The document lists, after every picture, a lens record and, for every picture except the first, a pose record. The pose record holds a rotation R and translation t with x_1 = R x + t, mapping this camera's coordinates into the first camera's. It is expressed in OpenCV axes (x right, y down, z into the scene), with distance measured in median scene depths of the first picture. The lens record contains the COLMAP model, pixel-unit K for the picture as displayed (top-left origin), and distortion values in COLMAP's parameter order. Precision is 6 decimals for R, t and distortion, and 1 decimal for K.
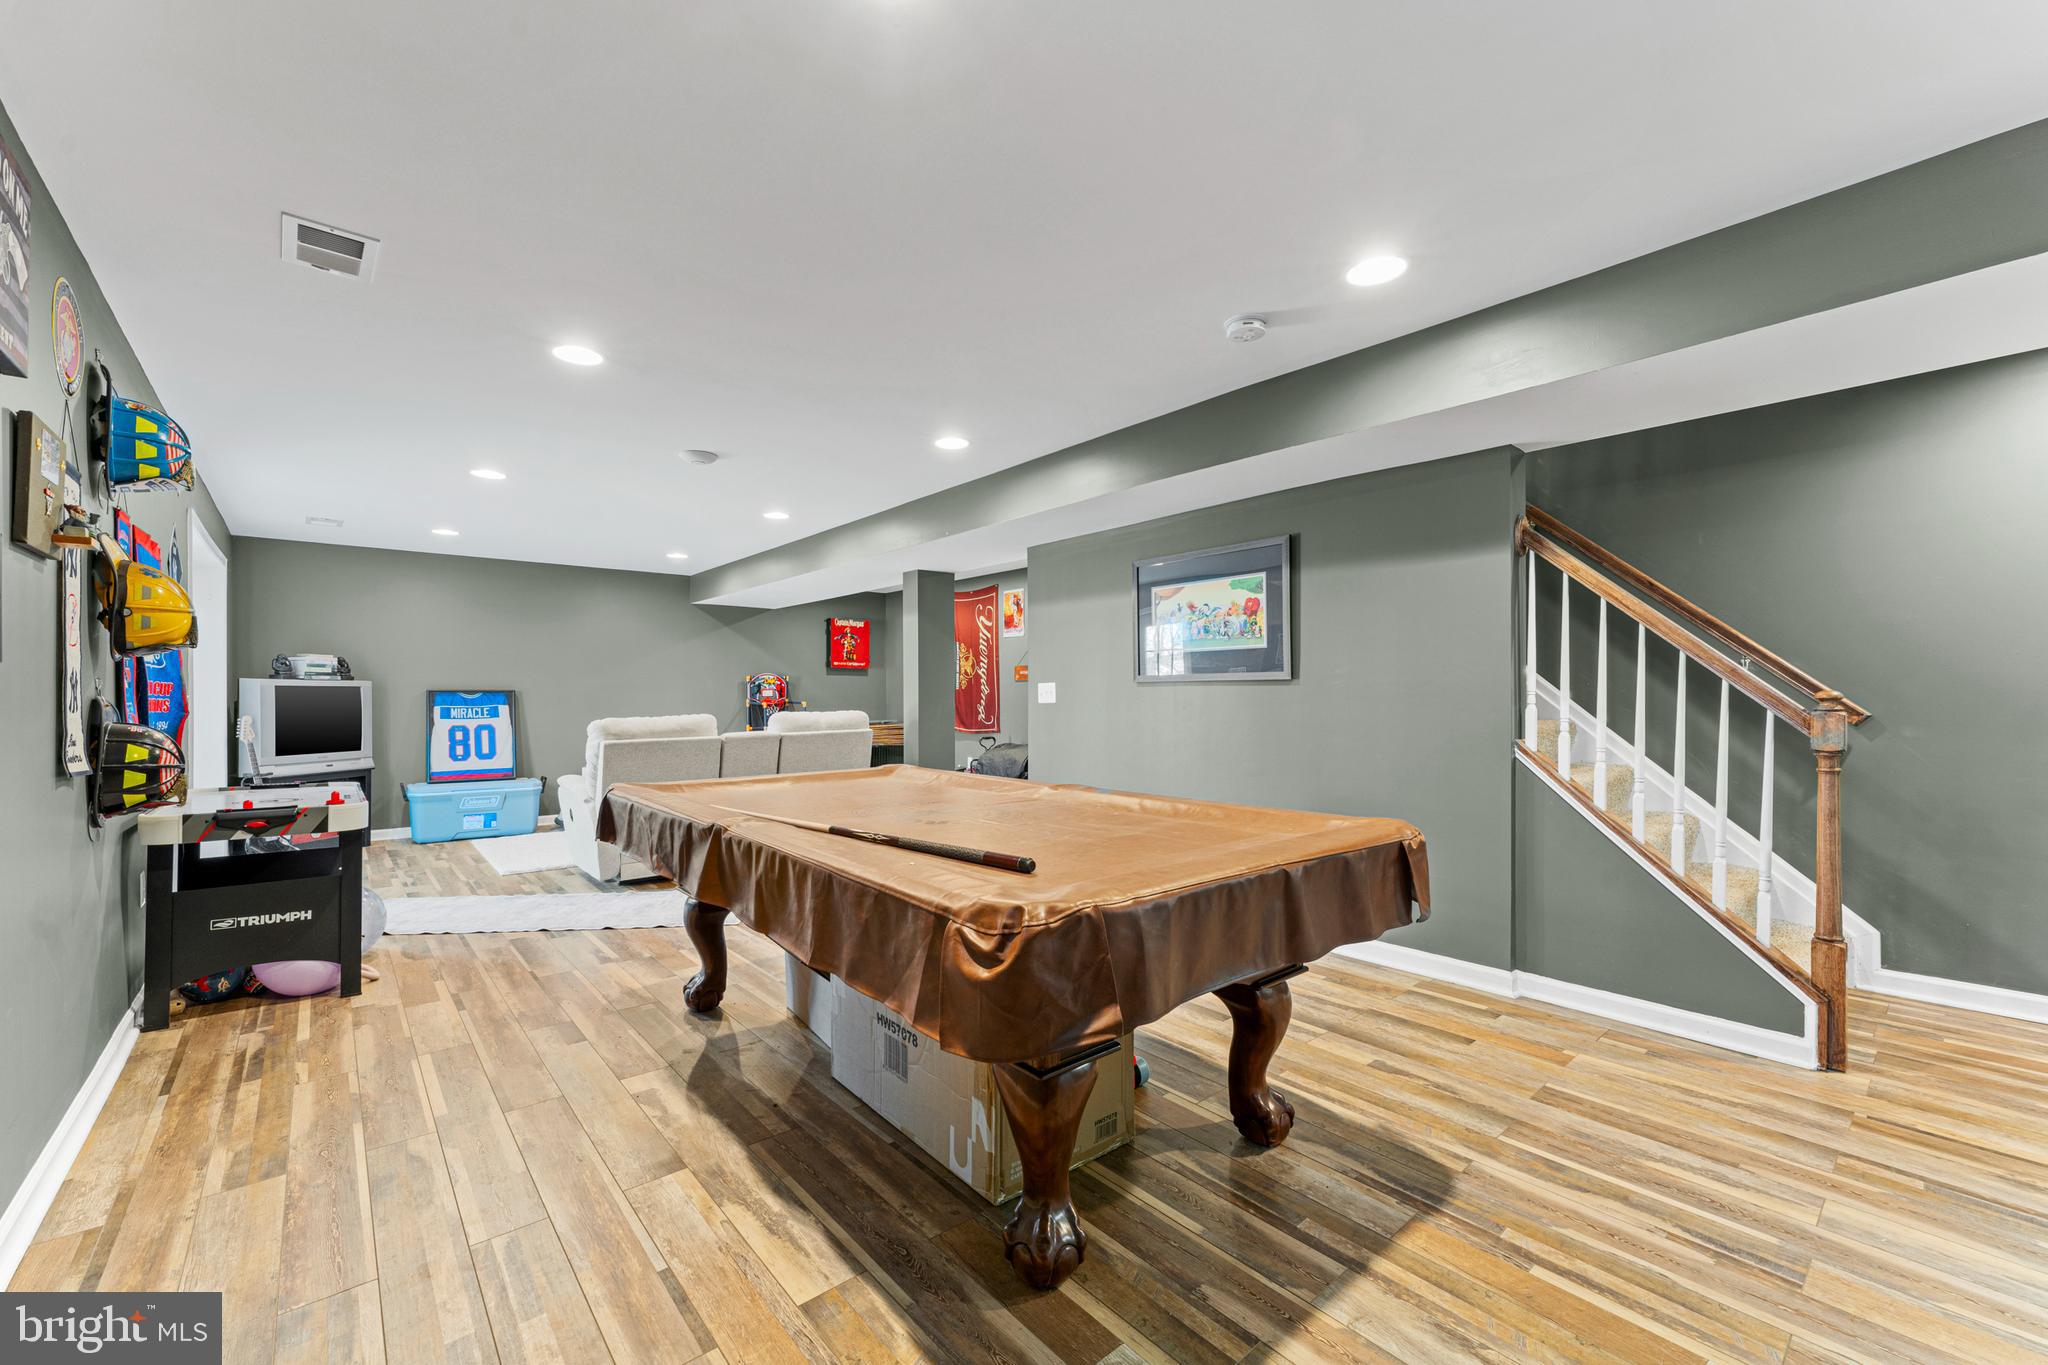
lens RADIAL K [[835.2, 0, 1029.6], [0, 835.2, 692.2], [0, 0, 1]] dist [-0.007551, 0.000820]
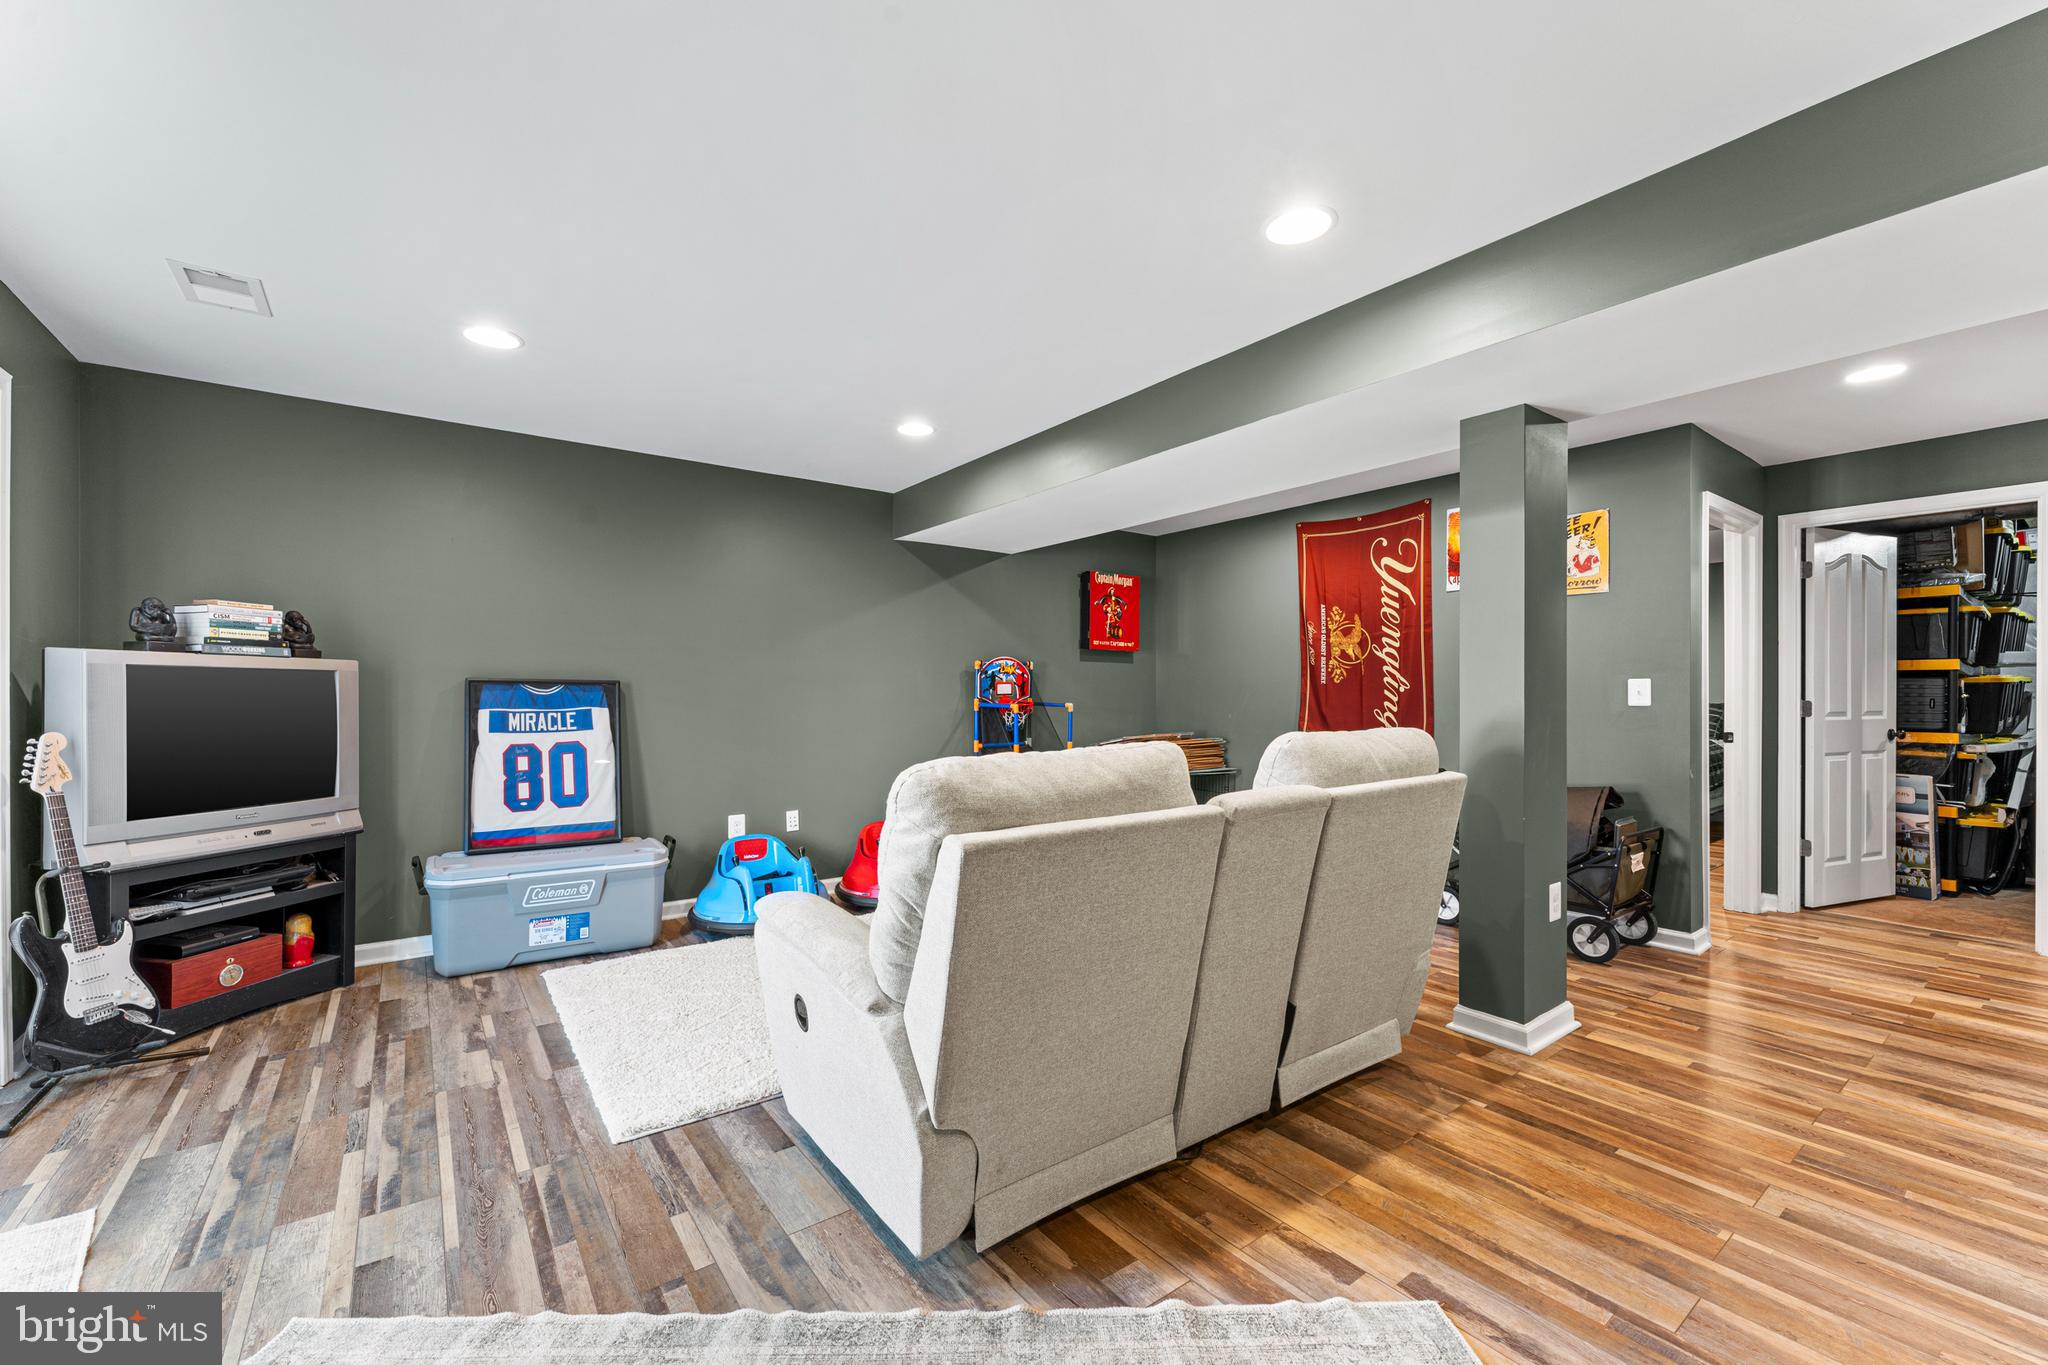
lens RADIAL K [[835.2, 0, 1025.5], [0, 835.2, 694.0], [0, 0, 1]] dist [-0.007551, 0.000820]
pose [[0.997419, 0.004218, -0.071681, -0.318592], [-0.004028, 0.999988, 0.002790, 0.004168], [0.071692, -0.002494, 0.997424, 0.480151]]
